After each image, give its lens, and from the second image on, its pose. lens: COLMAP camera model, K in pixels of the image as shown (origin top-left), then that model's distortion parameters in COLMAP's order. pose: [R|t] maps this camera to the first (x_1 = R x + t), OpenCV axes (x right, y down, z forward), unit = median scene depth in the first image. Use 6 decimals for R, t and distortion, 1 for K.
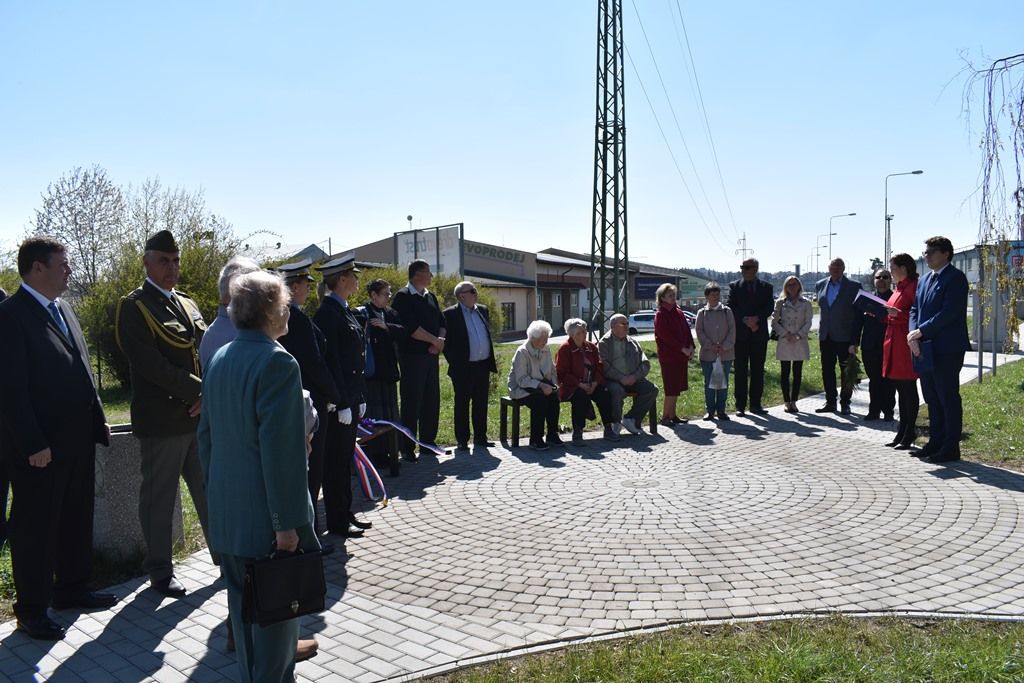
lens RADIAL K [[797.6, 0, 527.5], [0, 797.6, 345.2], [0, 0, 1]] dist [-0.097362, 0.021359]
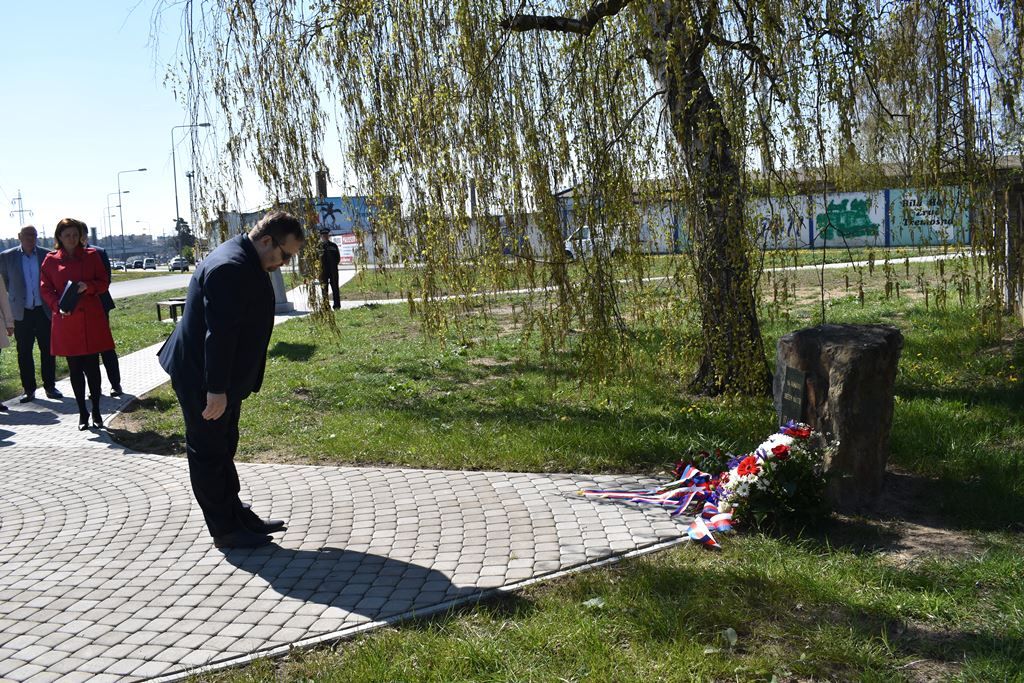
lens RADIAL K [[873.9, 0, 515.7], [0, 873.9, 340.3], [0, 0, 1]] dist [-0.085535, 0.008608]
pose [[0.707283, -0.097862, 0.700124, 0.127026], [0.076968, 0.995145, 0.061345, -0.003244], [-0.702728, 0.010498, 0.711381, 0.038326]]
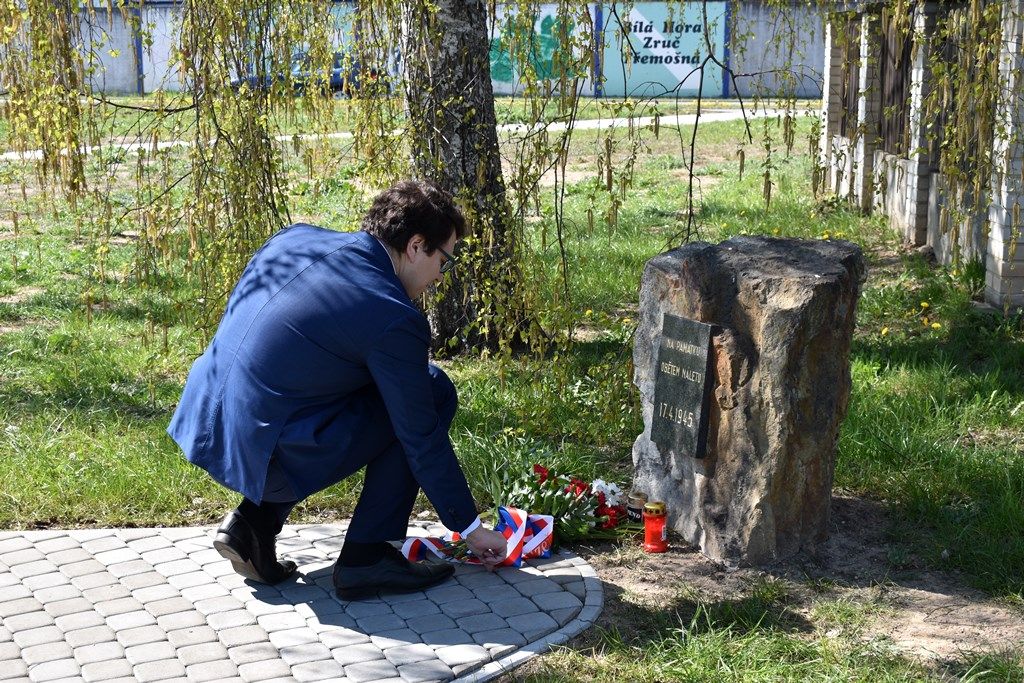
lens RADIAL K [[1505.4, 0, 517.1], [0, 1505.4, 342.5], [0, 0, 1]] dist [-0.019455, 0.000000]
pose [[0.405690, -0.152774, 0.901152, 0.134058], [0.045692, 0.988089, 0.146943, -0.008216], [-0.912868, -0.018438, 0.407838, 0.121955]]
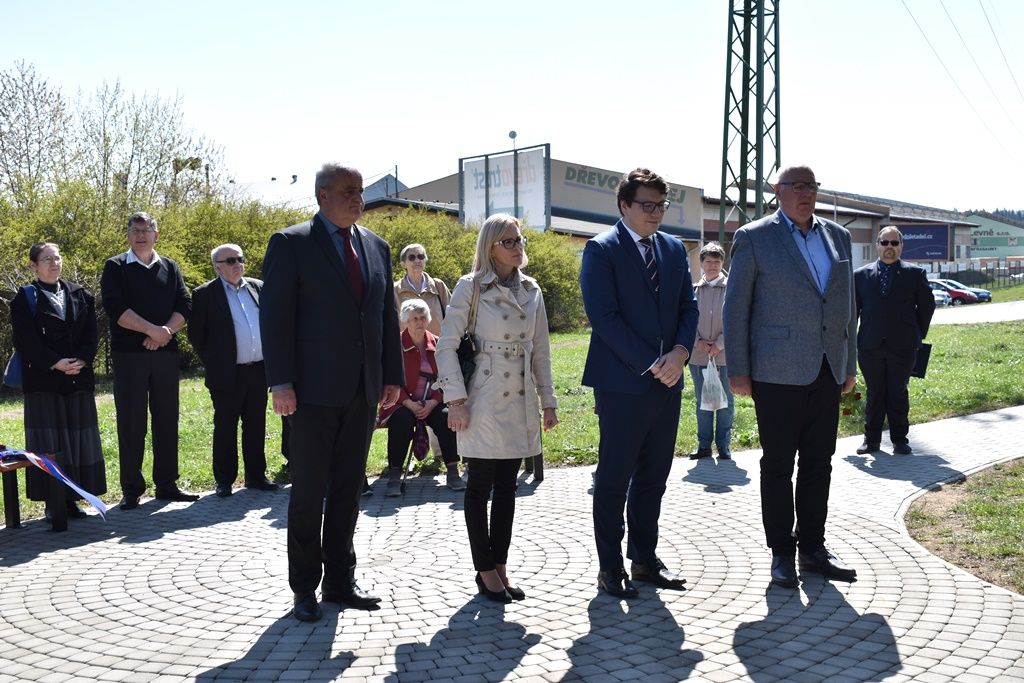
lens RADIAL K [[1218.9, 0, 518.1], [0, 1218.9, 337.7], [0, 0, 1]] dist [-0.039943, 0.000000]
pose [[0.984010, 0.016131, -0.177380, 0.275398], [-0.014641, 0.999846, 0.009707, -0.011671], [0.177509, -0.006955, 0.984095, 0.030205]]
